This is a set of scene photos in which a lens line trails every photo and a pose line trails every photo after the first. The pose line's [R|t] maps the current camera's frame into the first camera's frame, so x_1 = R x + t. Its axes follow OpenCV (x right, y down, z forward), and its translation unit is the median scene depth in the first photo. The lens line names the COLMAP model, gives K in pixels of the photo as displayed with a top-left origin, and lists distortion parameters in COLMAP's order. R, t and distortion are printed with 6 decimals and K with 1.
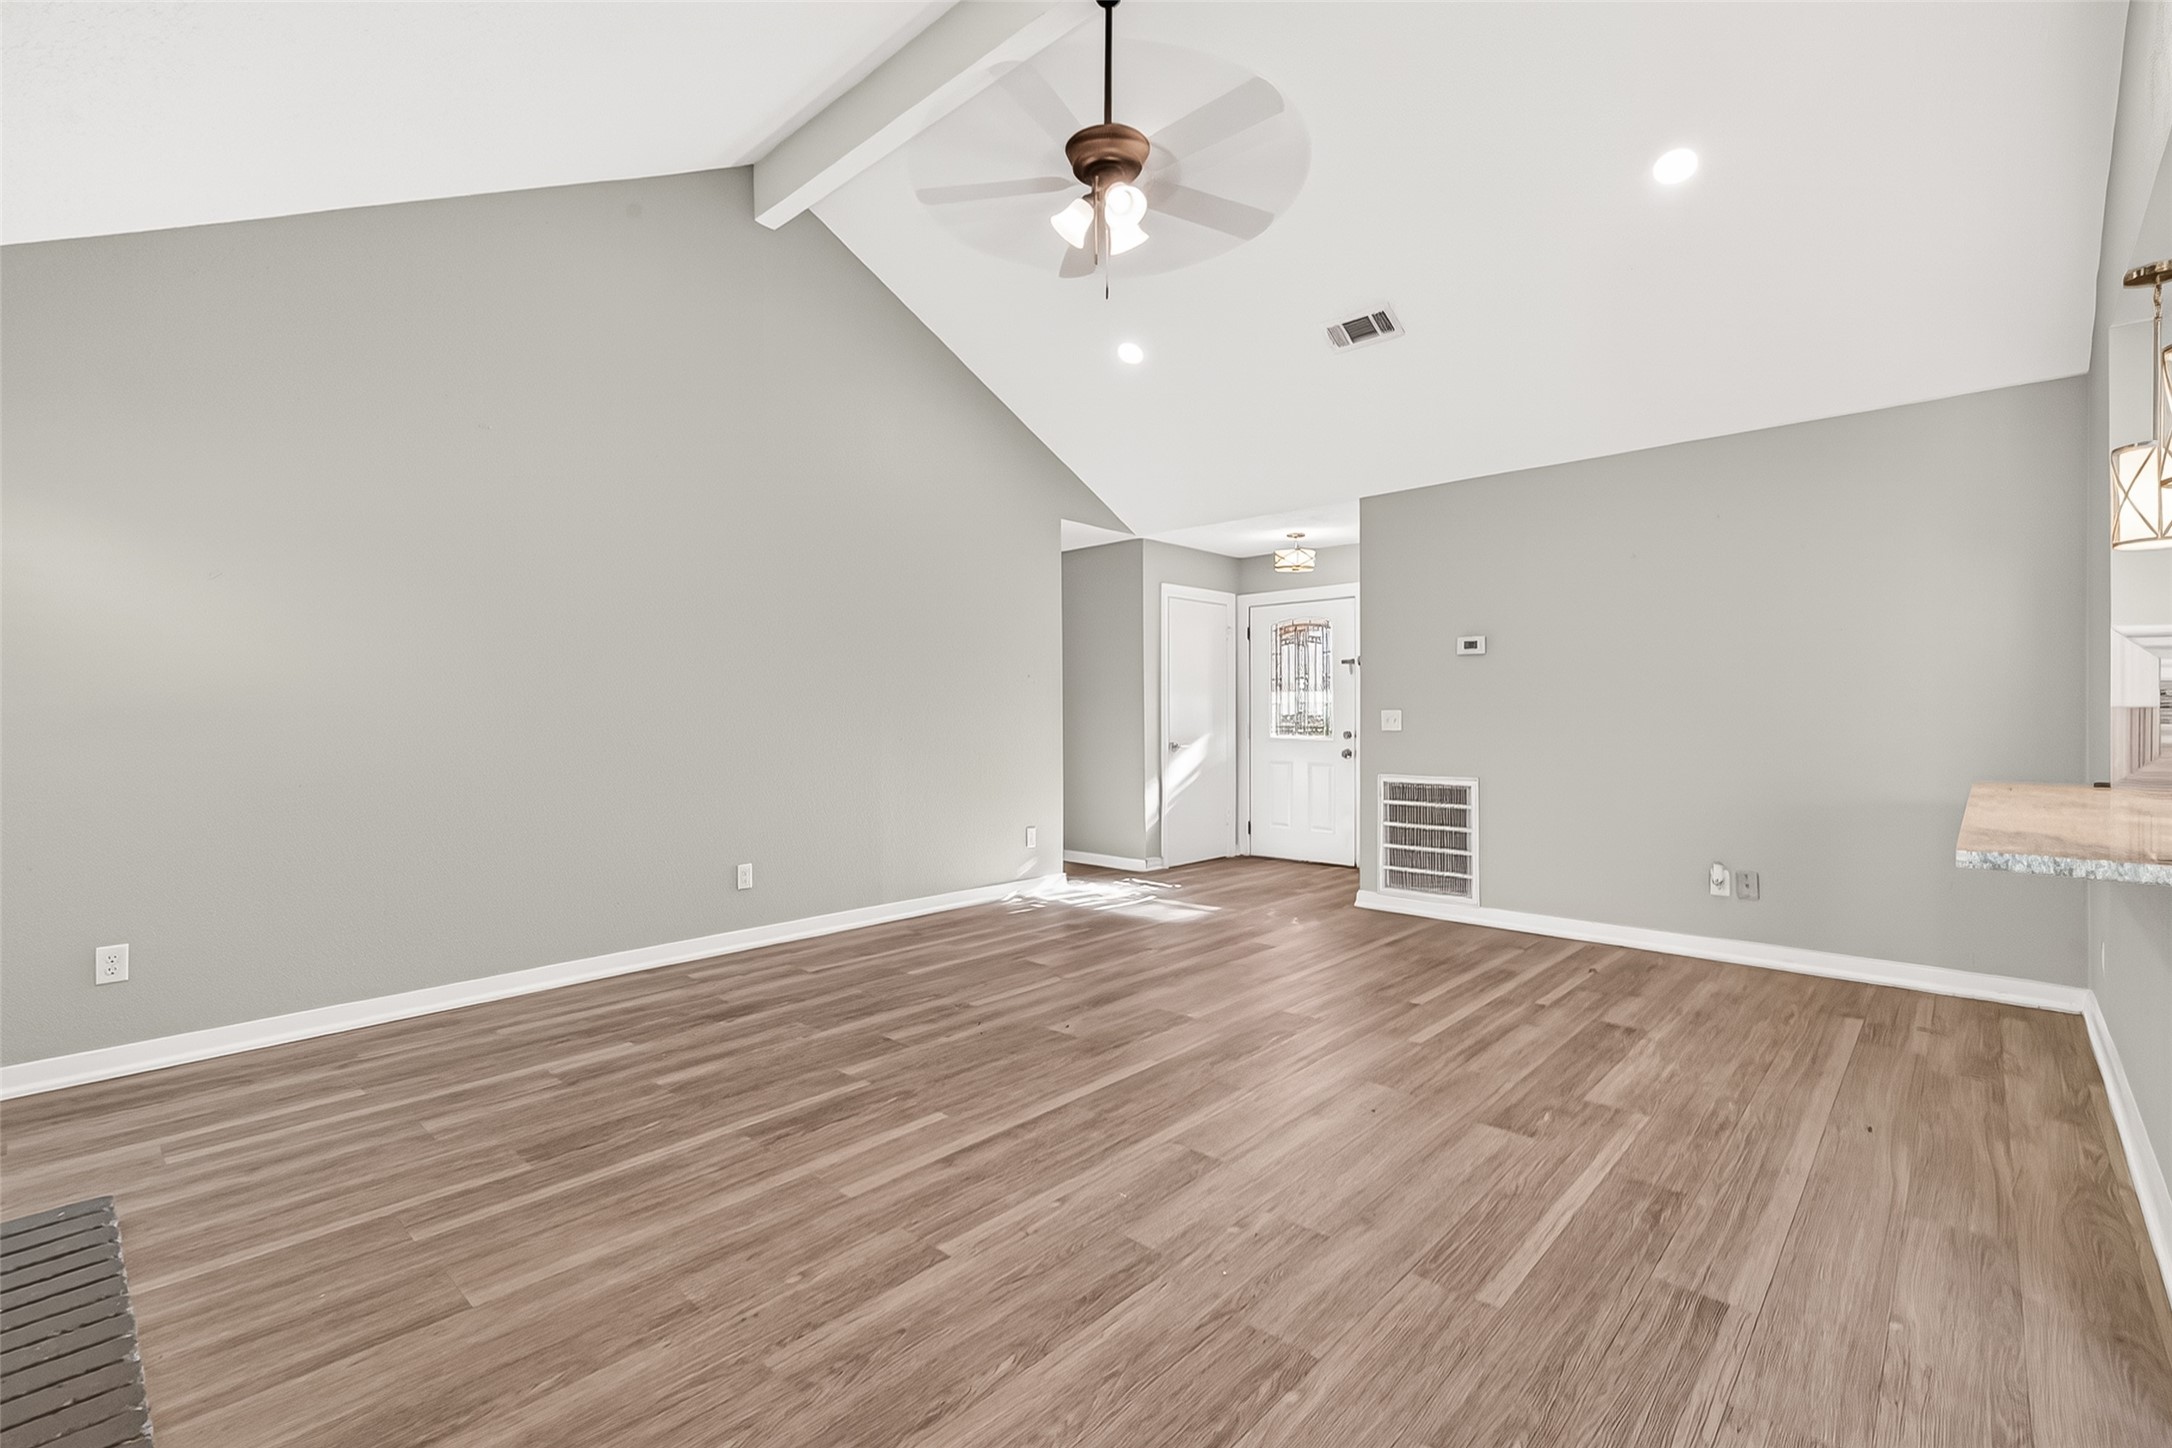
lens RADIAL K [[965.9, 0, 1036.0], [0, 965.9, 721.1], [0, 0, 1]] dist [0.001848, 0.000055]
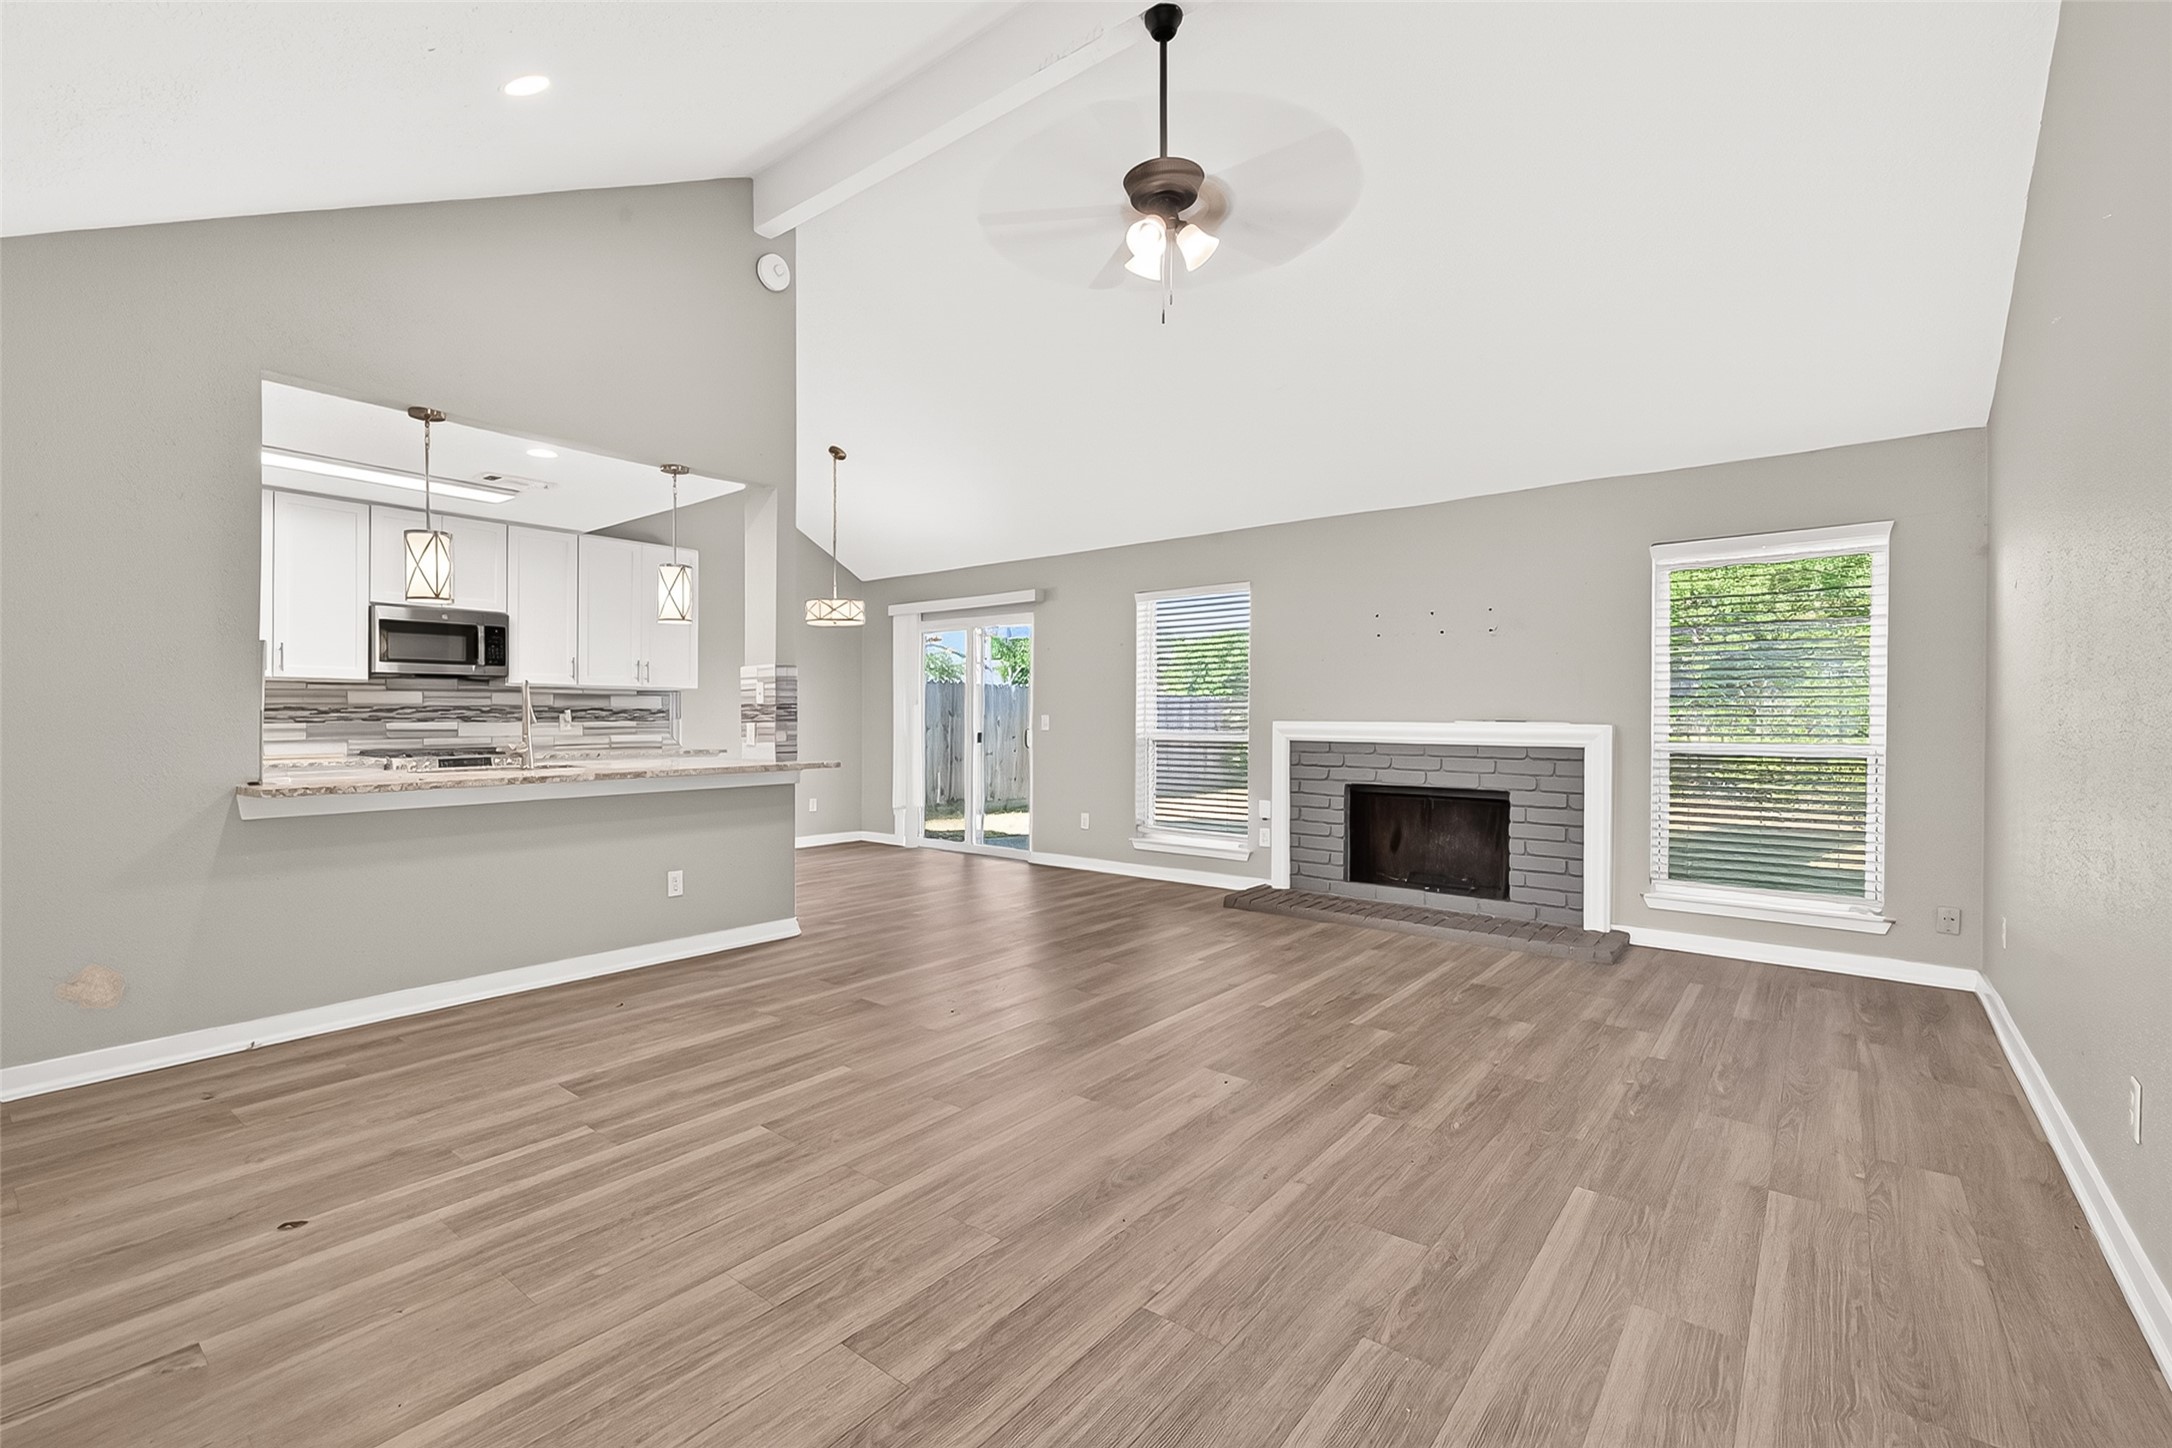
lens RADIAL K [[954.9, 0, 1022.3], [0, 954.9, 726.6], [0, 0, 1]] dist [0.000923, 0.000438]
pose [[-0.997283, 0.002224, -0.073628, 0.361940], [0.000671, 0.999777, 0.021111, -0.022523], [0.073659, 0.021004, -0.997062, 2.416896]]
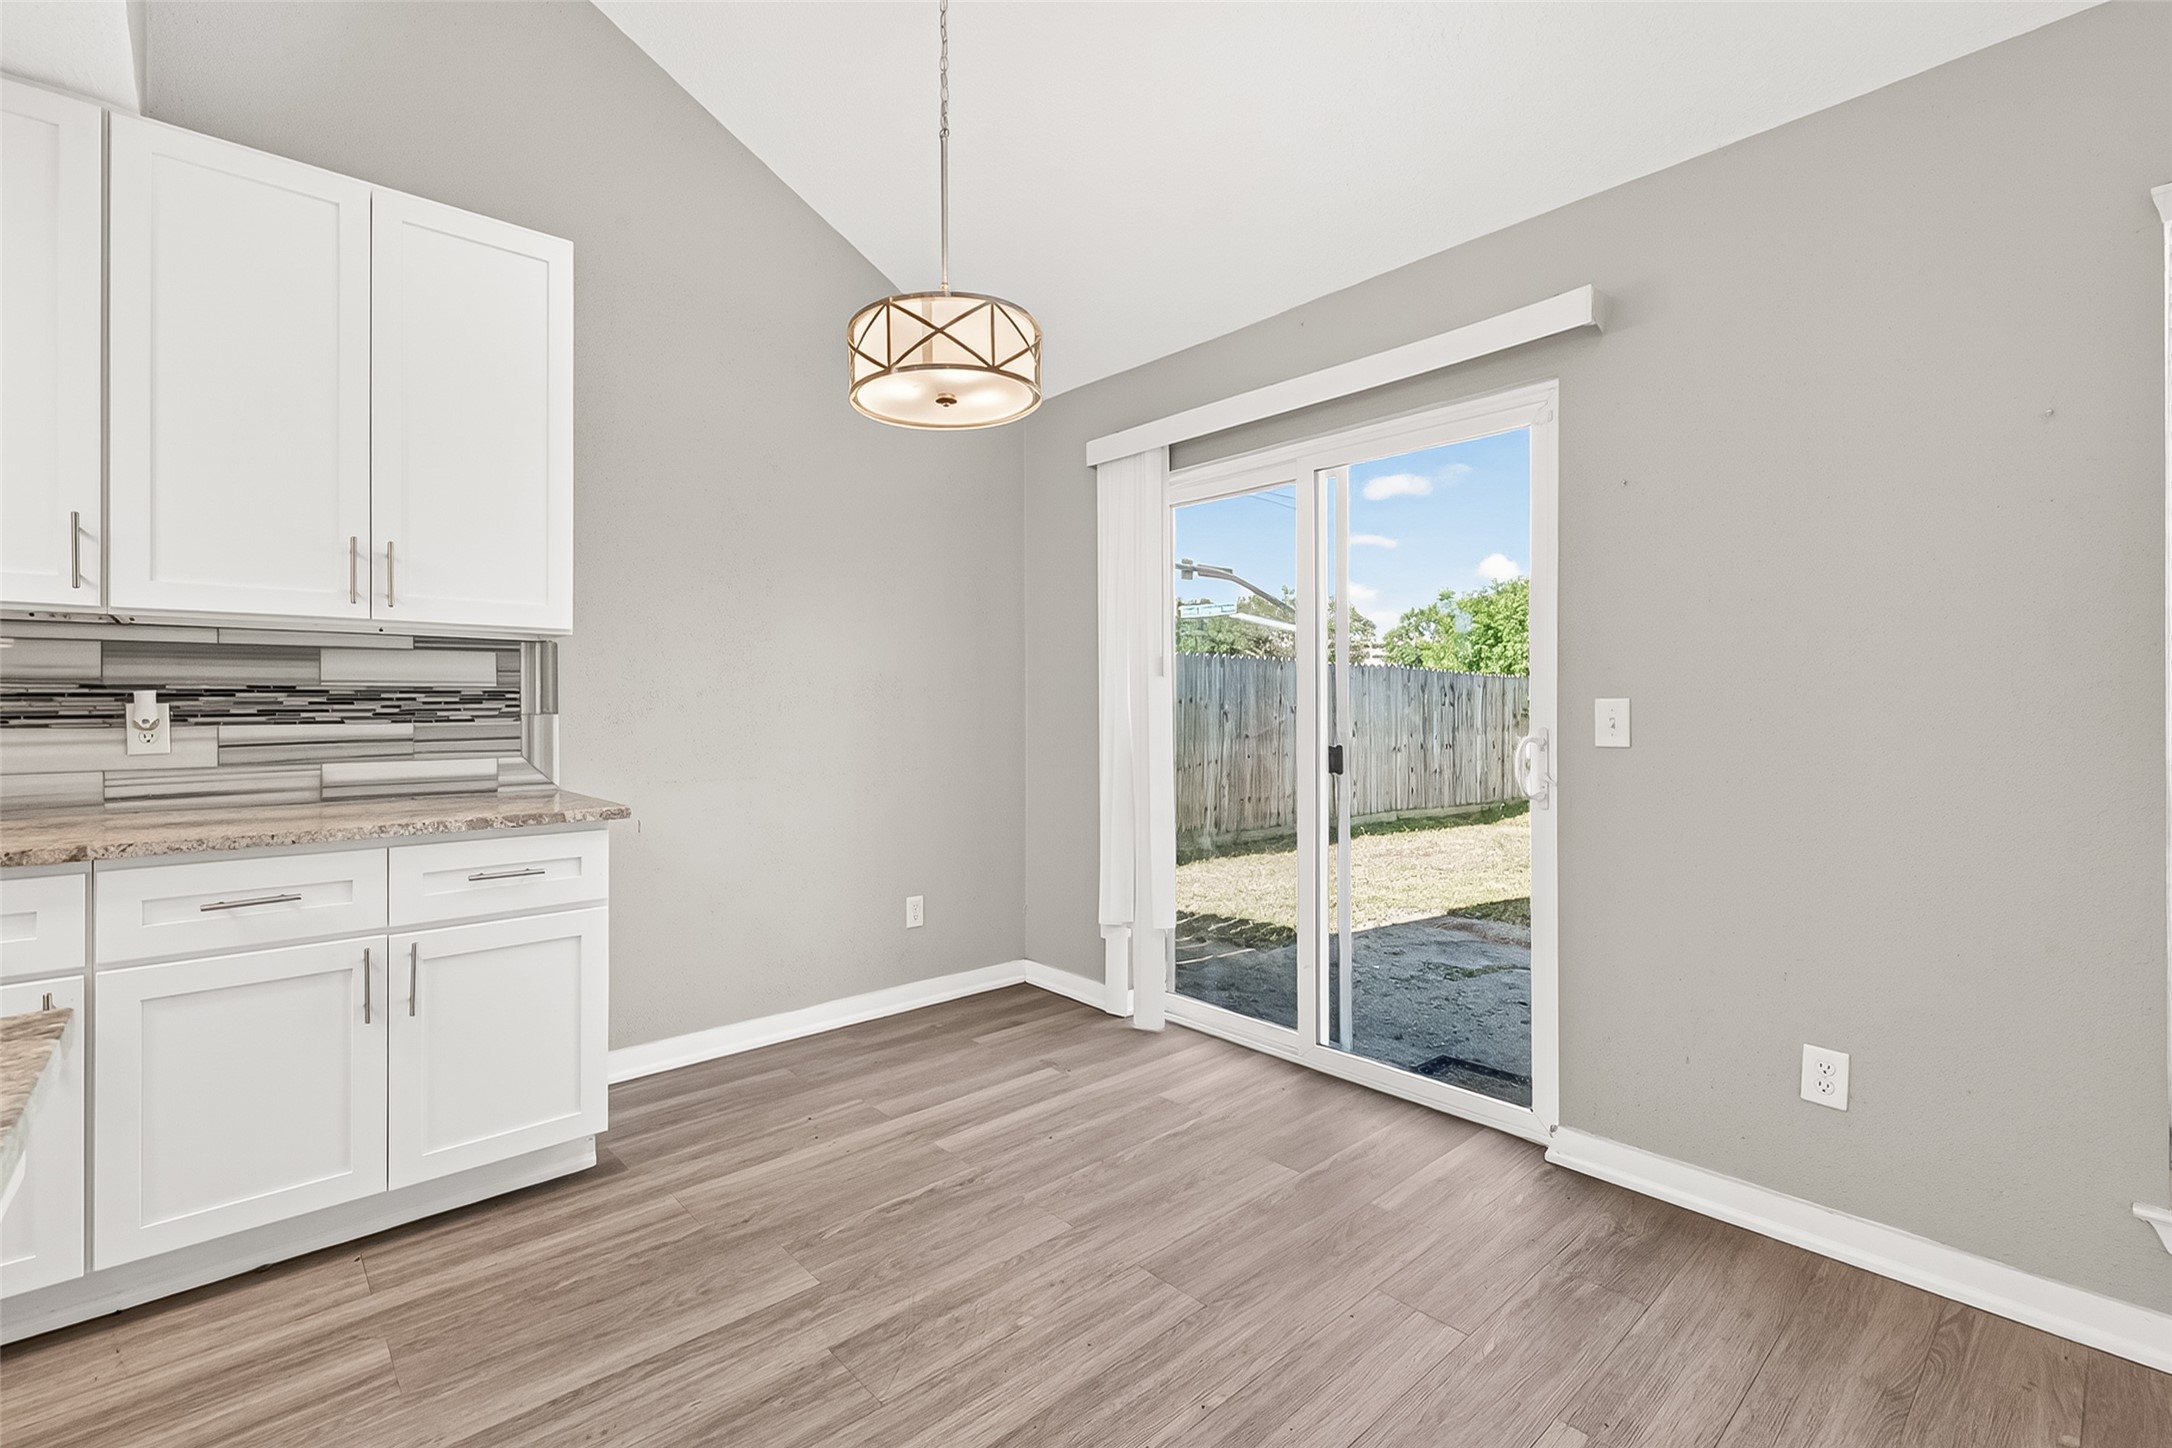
lens RADIAL K [[949.7, 0, 1006.4], [0, 949.7, 705.0], [0, 0, 1]] dist [0.001869, -0.000268]
pose [[-0.994941, 0.007373, 0.100194, 0.551539], [0.008552, 0.999899, 0.011347, -0.005045], [-0.100100, 0.012146, -0.994903, 0.569366]]
